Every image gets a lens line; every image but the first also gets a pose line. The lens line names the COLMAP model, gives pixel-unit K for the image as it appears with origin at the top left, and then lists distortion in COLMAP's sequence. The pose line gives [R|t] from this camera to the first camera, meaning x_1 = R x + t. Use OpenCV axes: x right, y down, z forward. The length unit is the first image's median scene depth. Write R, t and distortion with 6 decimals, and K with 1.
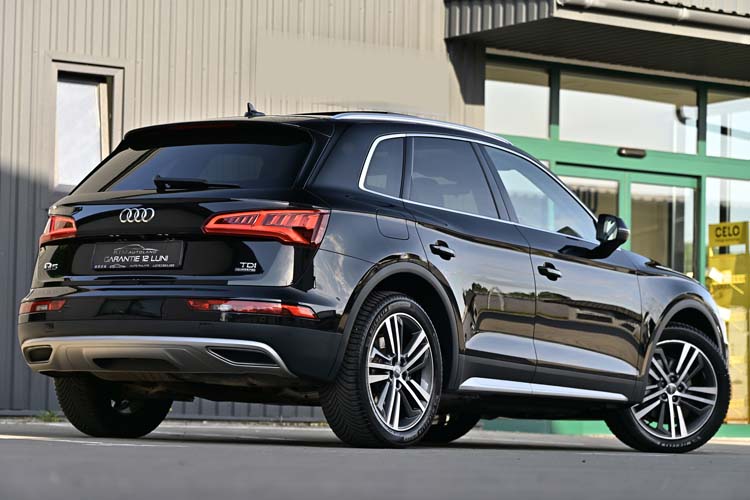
lens RADIAL K [[2613.8, 0, 372.8], [0, 2613.8, 249.8], [0, 0, 1]] dist [-0.047254, 0.000000]
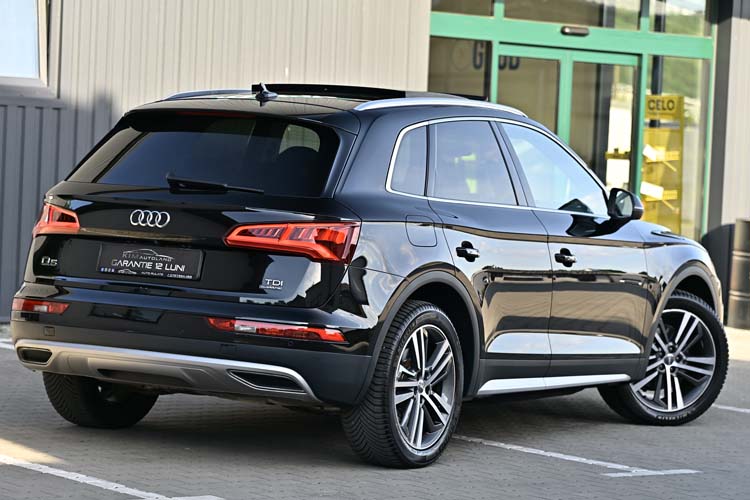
lens RADIAL K [[2613.8, 0, 379.3], [0, 2613.8, 251.1], [0, 0, 1]] dist [-0.047254, 0.000000]
pose [[0.996870, 0.022475, 0.075790, -0.075921], [-0.030572, 0.993742, 0.107434, -0.099664], [-0.072901, -0.109415, 0.991319, 0.069765]]
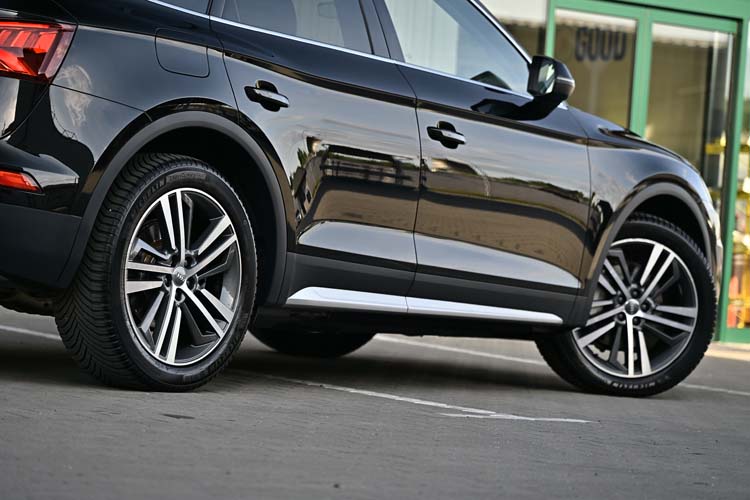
lens RADIAL K [[2613.8, 0, 374.1], [0, 2613.8, 248.1], [0, 0, 1]] dist [-0.047254, 0.000000]
pose [[0.997836, 0.054976, -0.036073, 0.079697], [-0.052626, 0.996616, 0.063143, -0.004708], [0.039423, -0.061108, 0.997352, 0.332225]]
